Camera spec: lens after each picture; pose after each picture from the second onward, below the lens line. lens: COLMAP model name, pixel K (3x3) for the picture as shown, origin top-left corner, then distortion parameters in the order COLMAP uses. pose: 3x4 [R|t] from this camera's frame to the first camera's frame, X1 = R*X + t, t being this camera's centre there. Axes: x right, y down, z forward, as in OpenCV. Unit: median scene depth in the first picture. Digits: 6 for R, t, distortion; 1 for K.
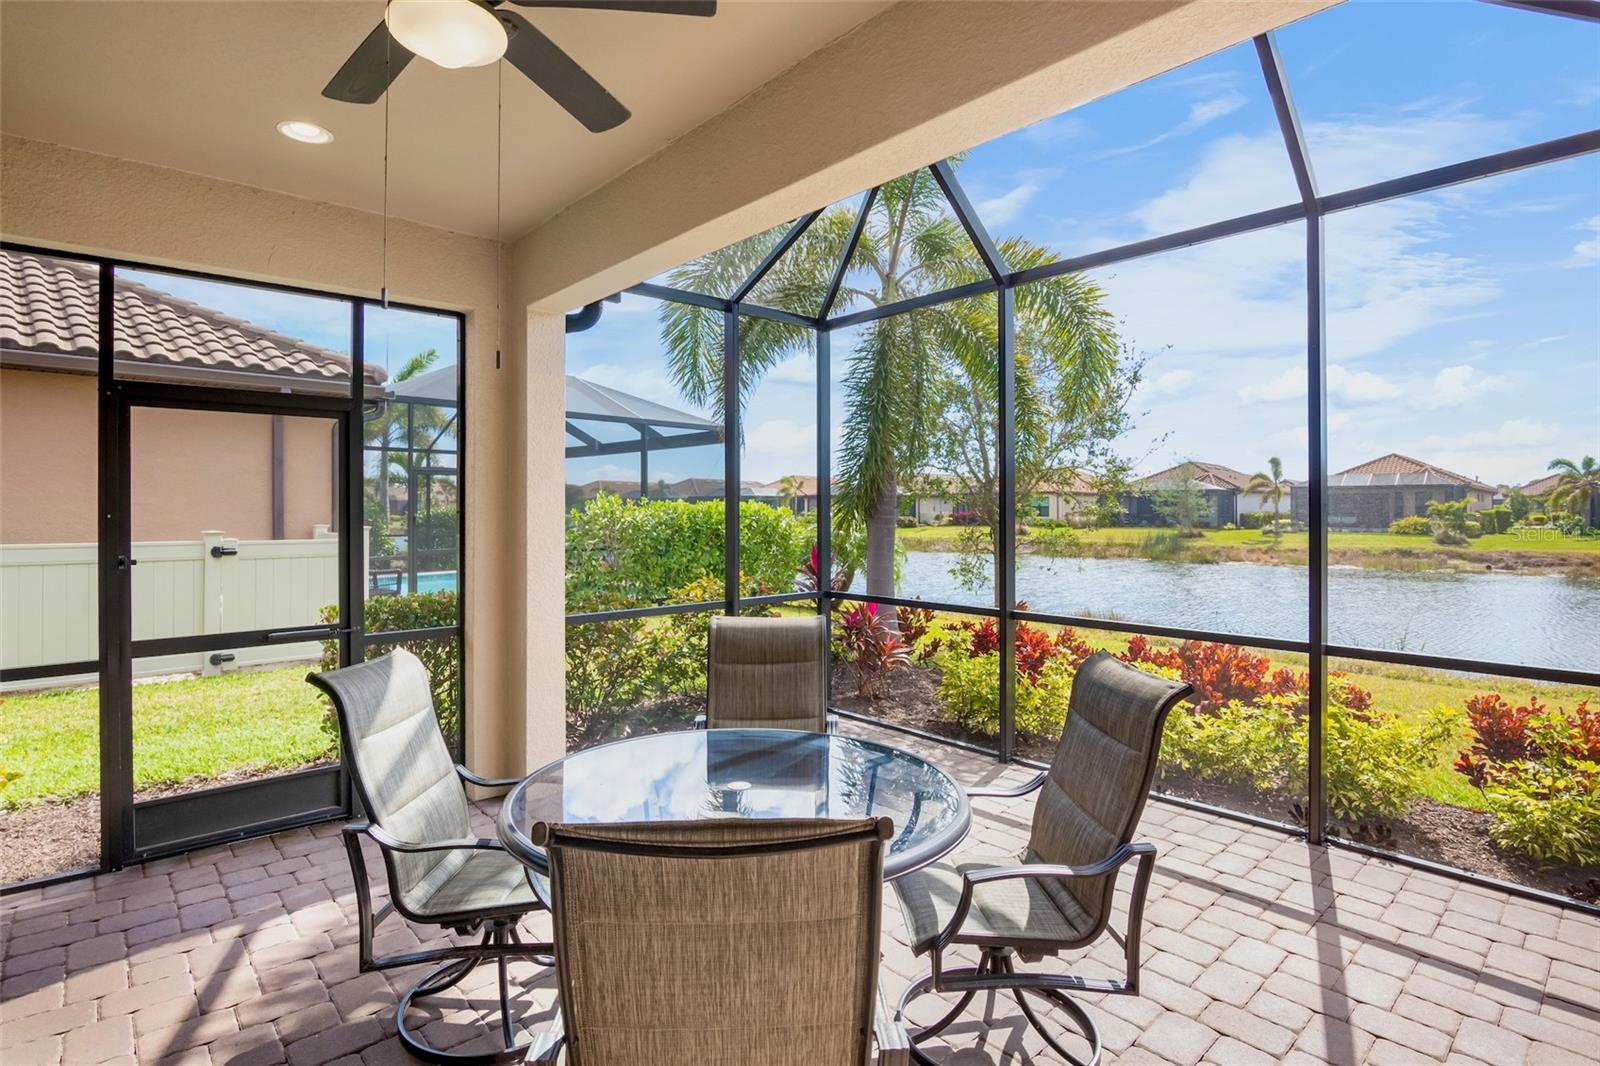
lens RADIAL K [[795.3, 0, 794.2], [0, 795.3, 514.9], [0, 0, 1]] dist [-0.021150, -0.000220]
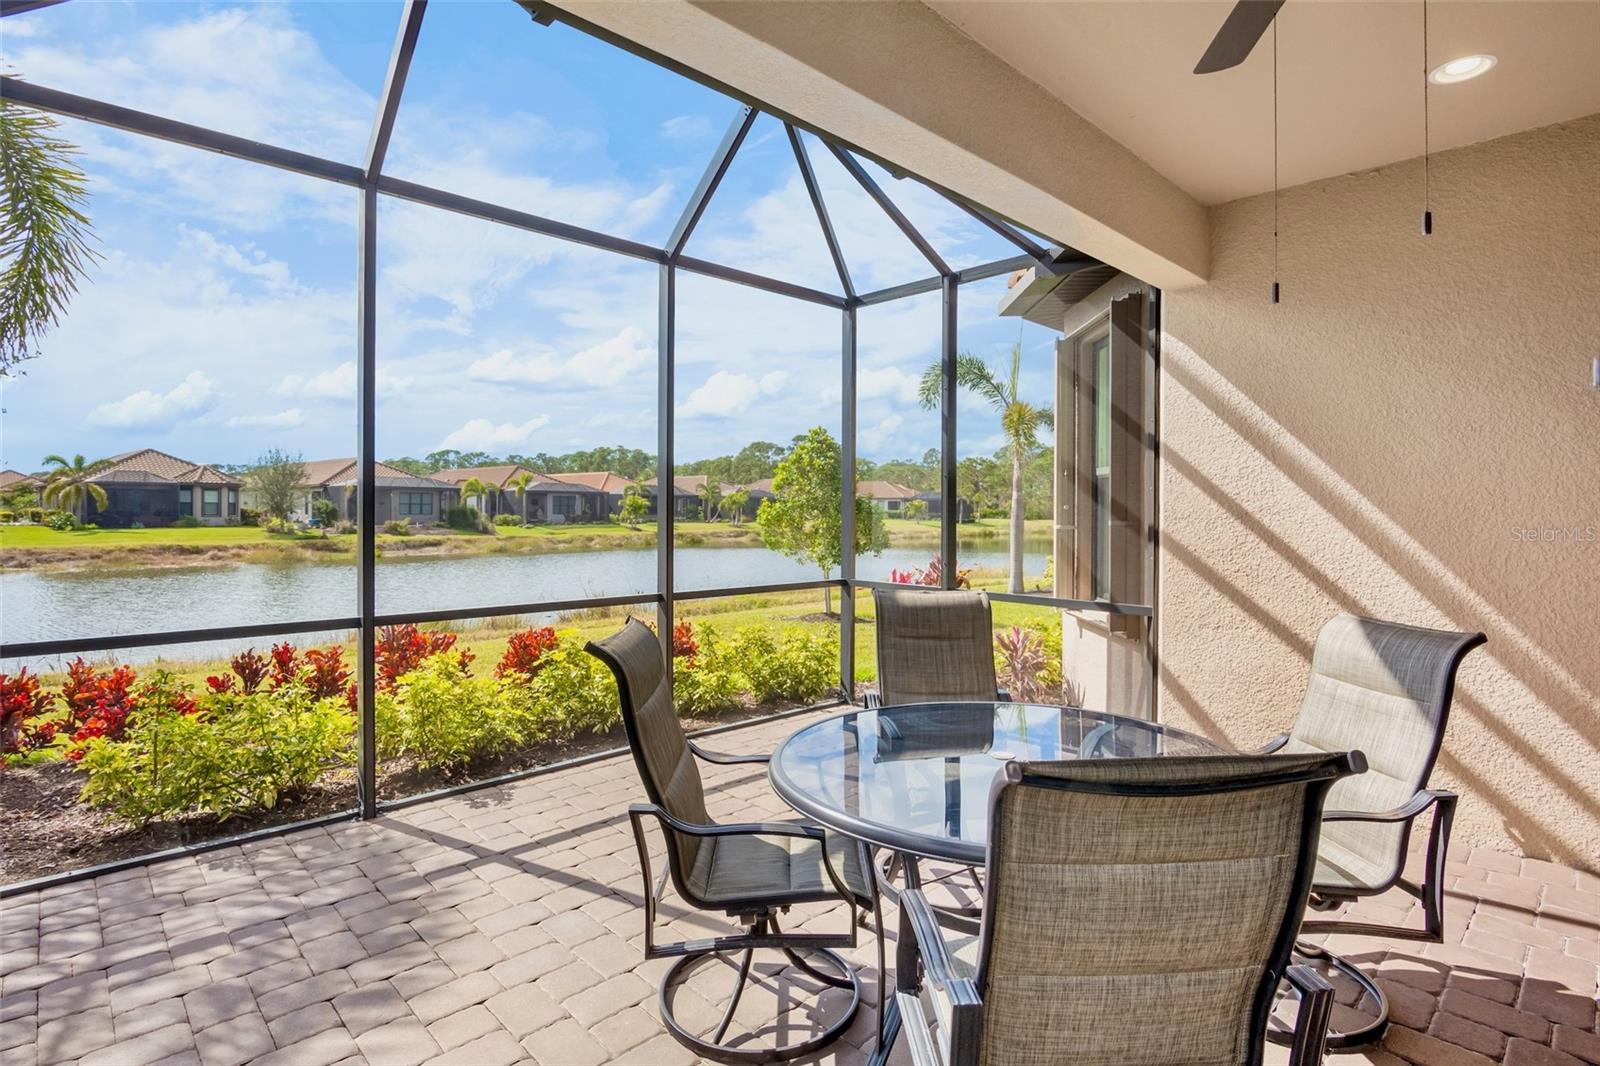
lens RADIAL K [[795.3, 0, 794.2], [0, 795.3, 514.9], [0, 0, 1]] dist [-0.021150, -0.000220]
pose [[-0.021496, -0.006294, 0.999749, -0.284971], [0.000926, 0.999980, 0.006315, -0.000987], [-0.999769, 0.001062, -0.021489, 0.304873]]
